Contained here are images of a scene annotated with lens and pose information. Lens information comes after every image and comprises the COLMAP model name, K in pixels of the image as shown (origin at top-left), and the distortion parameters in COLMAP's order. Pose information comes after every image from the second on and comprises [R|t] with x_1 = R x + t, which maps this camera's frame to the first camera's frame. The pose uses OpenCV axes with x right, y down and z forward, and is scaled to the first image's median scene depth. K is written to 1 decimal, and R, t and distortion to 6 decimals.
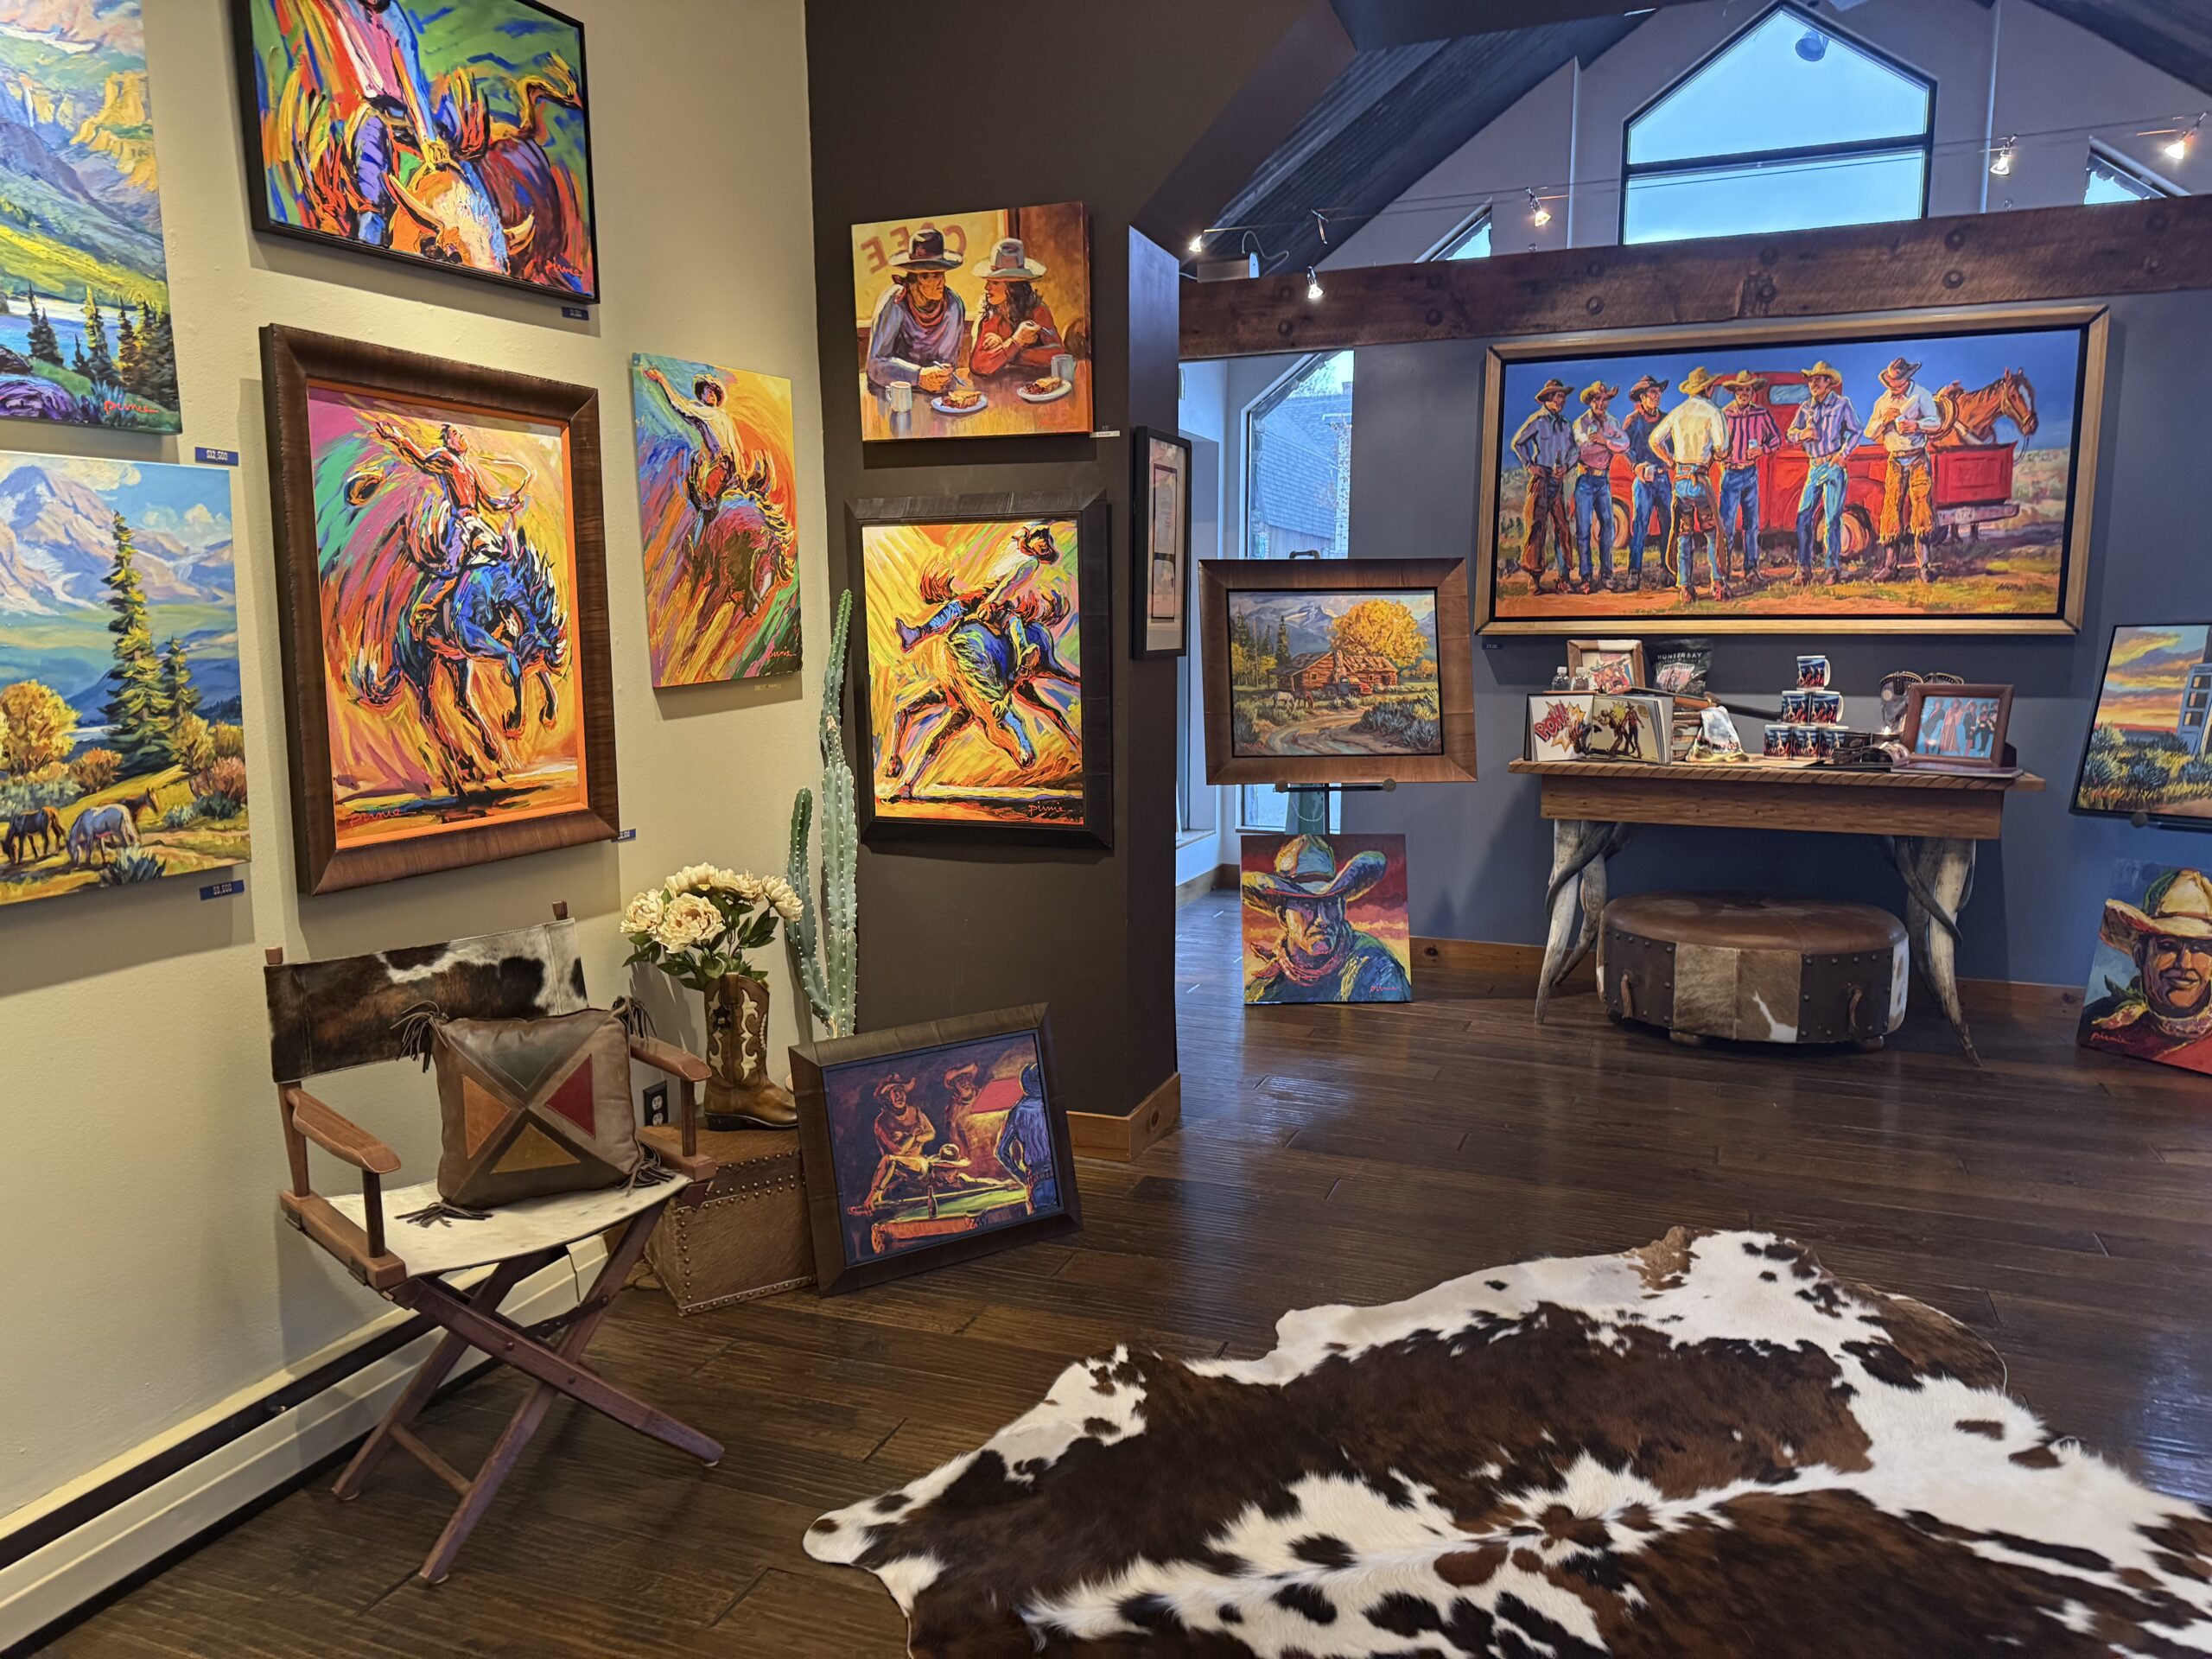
lens RADIAL K [[1559.9, 0, 1095.0], [0, 1559.9, 822.5], [0, 0, 1]] dist [0.043194, -0.000229]
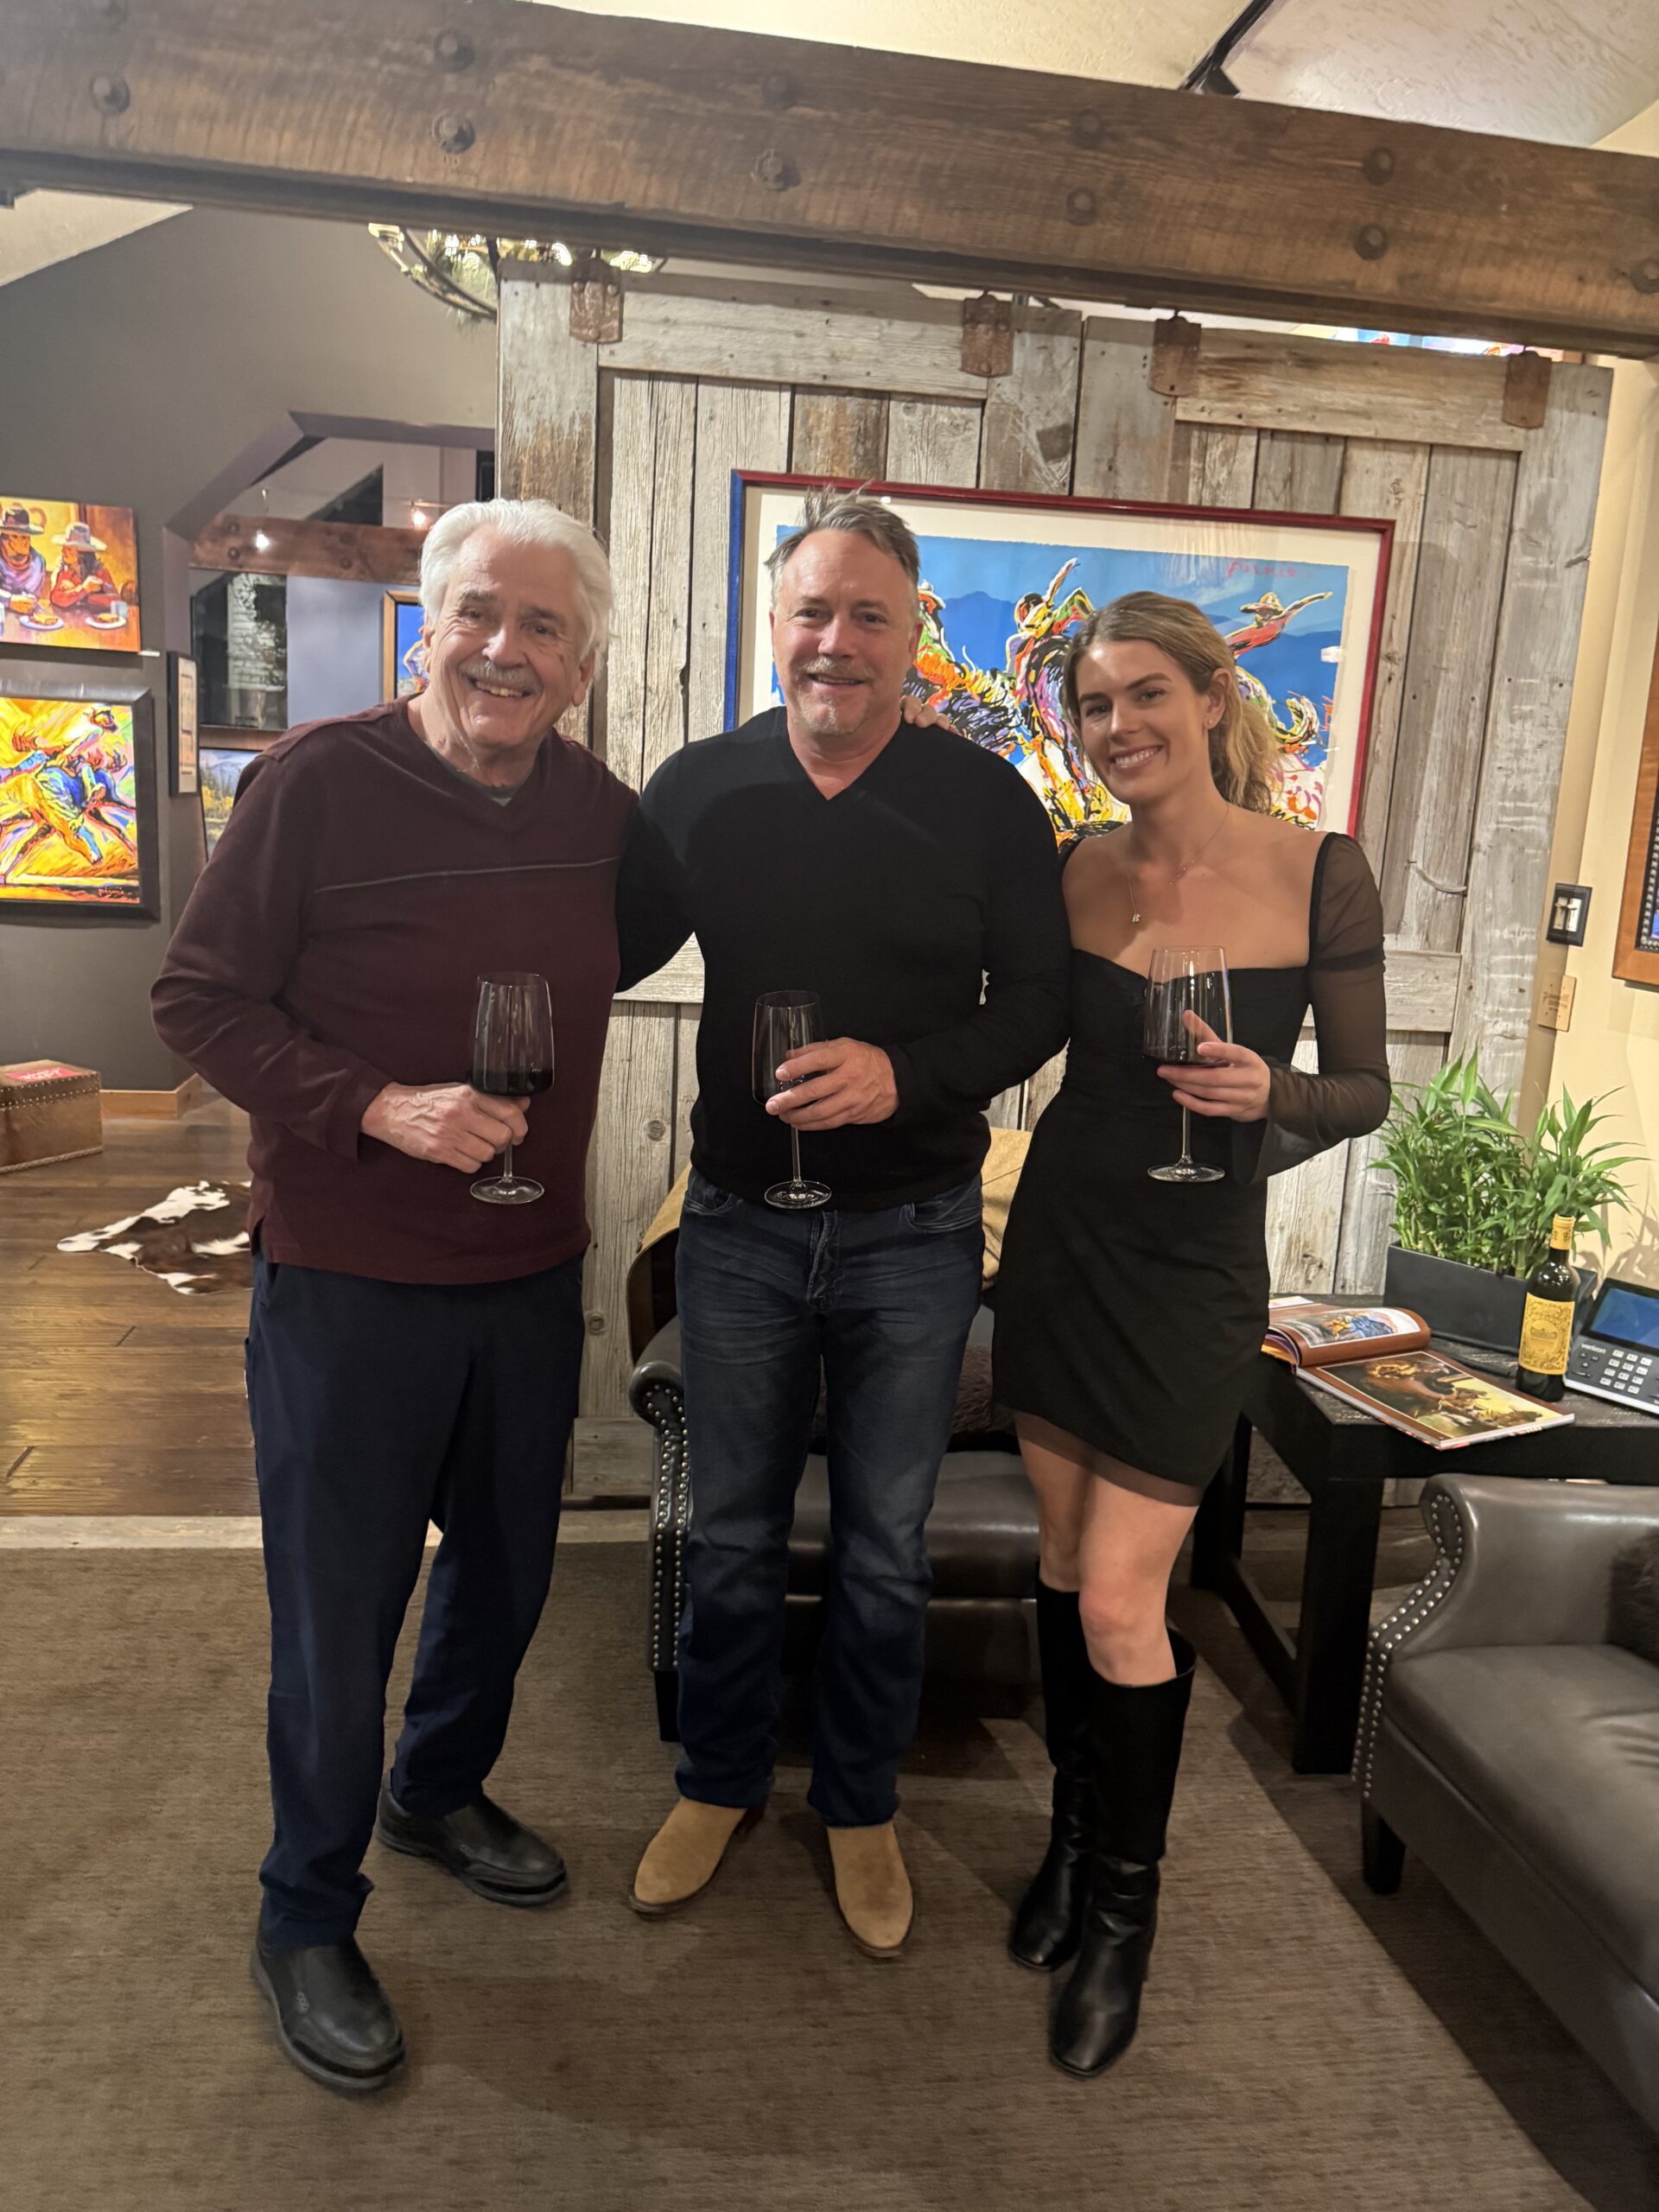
lens RADIAL K [[1559.9, 0, 811.4], [0, 1559.9, 1101.6], [0, 0, 1]] dist [0.043194, -0.000229]
pose [[0.874731, -0.048073, 0.482219, -0.195085], [0.009128, 0.996525, 0.082787, 0.078847], [-0.484524, -0.068014, 0.872130, -0.745348]]
